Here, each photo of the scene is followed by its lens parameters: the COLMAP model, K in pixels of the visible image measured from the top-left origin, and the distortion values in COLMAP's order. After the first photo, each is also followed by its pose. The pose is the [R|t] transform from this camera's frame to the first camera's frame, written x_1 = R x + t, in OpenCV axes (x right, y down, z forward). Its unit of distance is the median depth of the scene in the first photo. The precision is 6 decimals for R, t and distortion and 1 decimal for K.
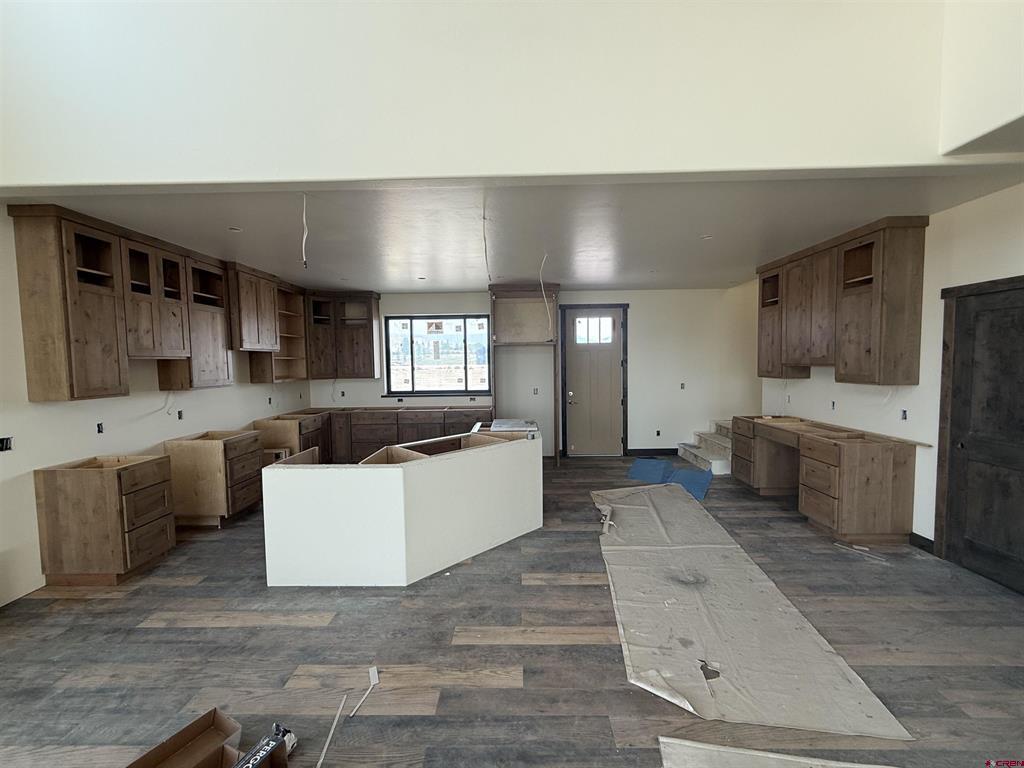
lens RADIAL K [[408.4, 0, 509.1], [0, 408.4, 383.7], [0, 0, 1]] dist [-0.000512, 0.000084]
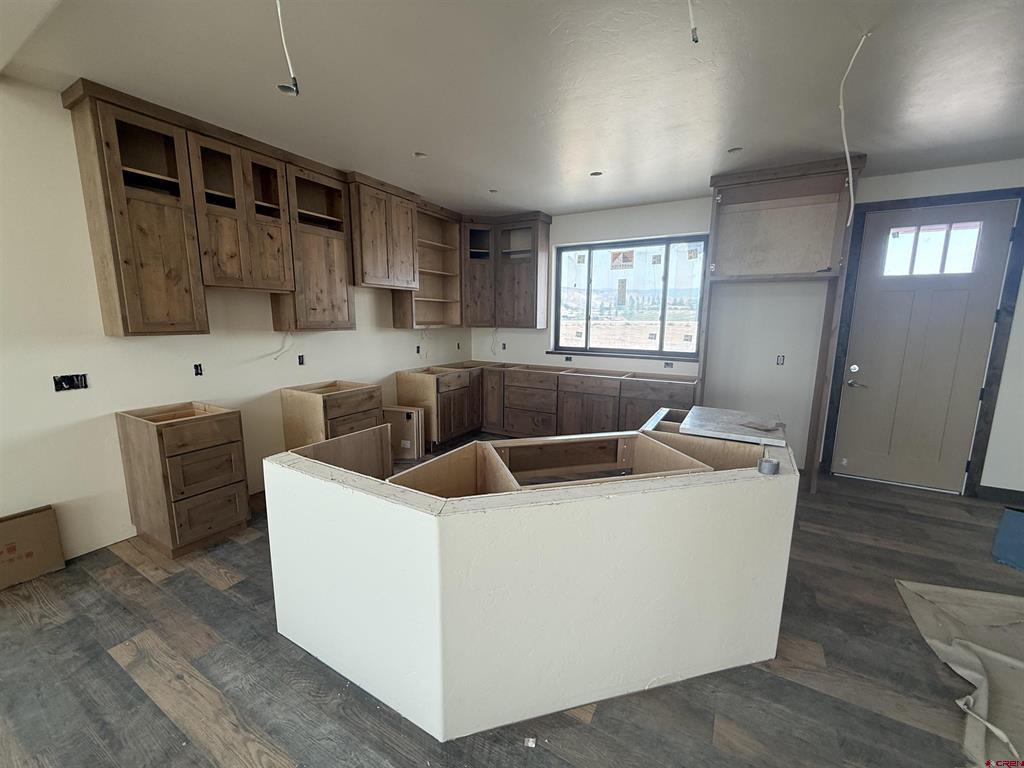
lens RADIAL K [[408.4, 0, 509.1], [0, 408.4, 383.7], [0, 0, 1]] dist [-0.000512, 0.000084]
pose [[0.874219, 0.099110, -0.475308, 0.006124], [-0.047678, 0.991737, 0.119103, 0.000940], [0.483185, -0.081460, 0.871720, 0.373716]]
